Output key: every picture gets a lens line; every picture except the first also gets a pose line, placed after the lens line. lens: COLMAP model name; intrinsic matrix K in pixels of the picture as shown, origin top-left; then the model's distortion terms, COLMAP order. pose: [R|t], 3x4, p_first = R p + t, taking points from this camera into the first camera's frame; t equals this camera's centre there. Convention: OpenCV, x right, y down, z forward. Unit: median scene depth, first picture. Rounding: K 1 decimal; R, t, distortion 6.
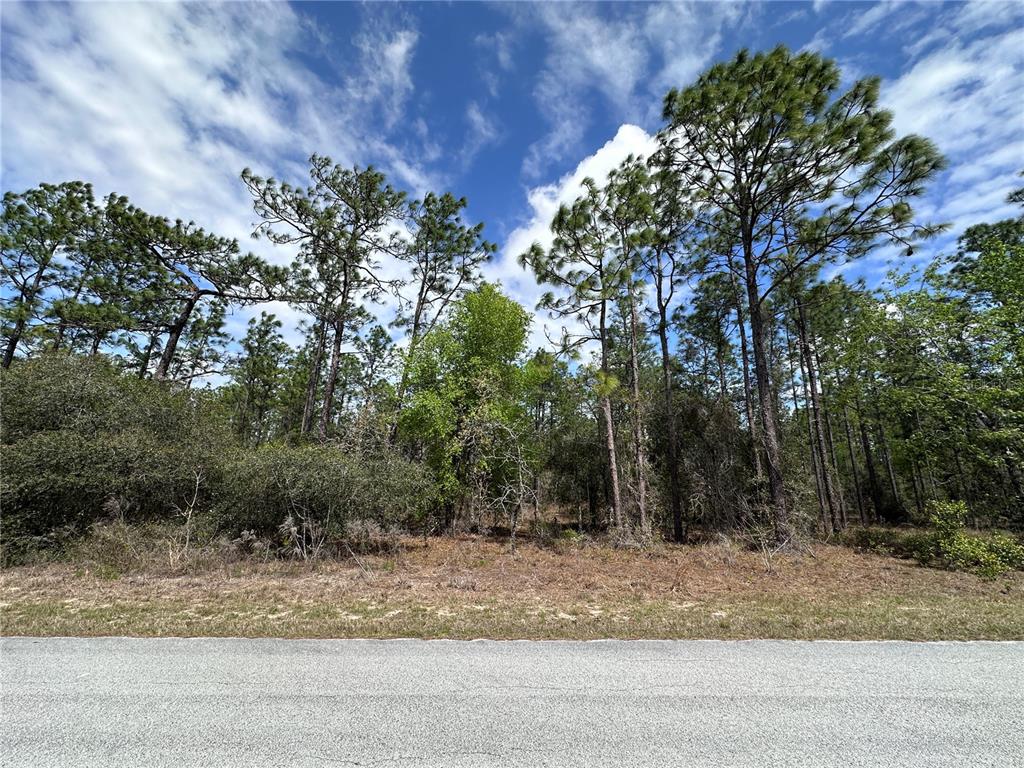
lens RADIAL K [[406.0, 0, 507.2], [0, 406.0, 382.8], [0, 0, 1]] dist [-0.004145, -0.000446]
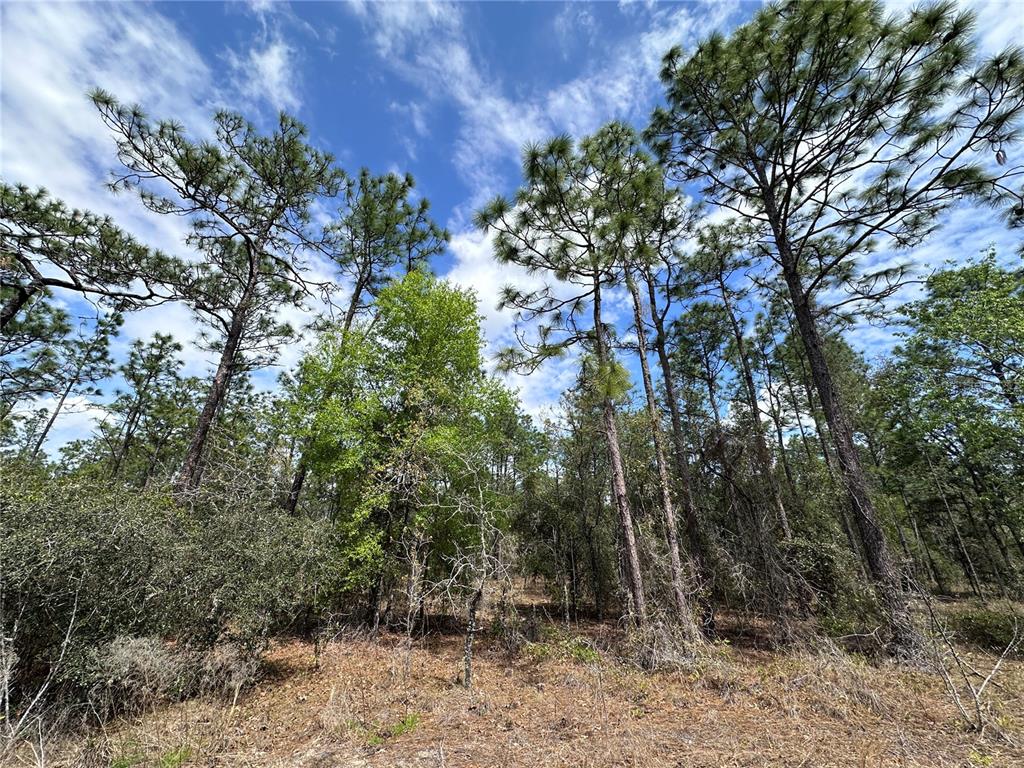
lens RADIAL K [[406.0, 0, 506.5], [0, 406.0, 380.5], [0, 0, 1]] dist [-0.004145, -0.000446]
pose [[0.995261, 0.022954, 0.094488, 0.005428], [-0.008107, 0.987942, -0.154612, 0.075294], [-0.096898, 0.153114, 0.983447, 0.309868]]
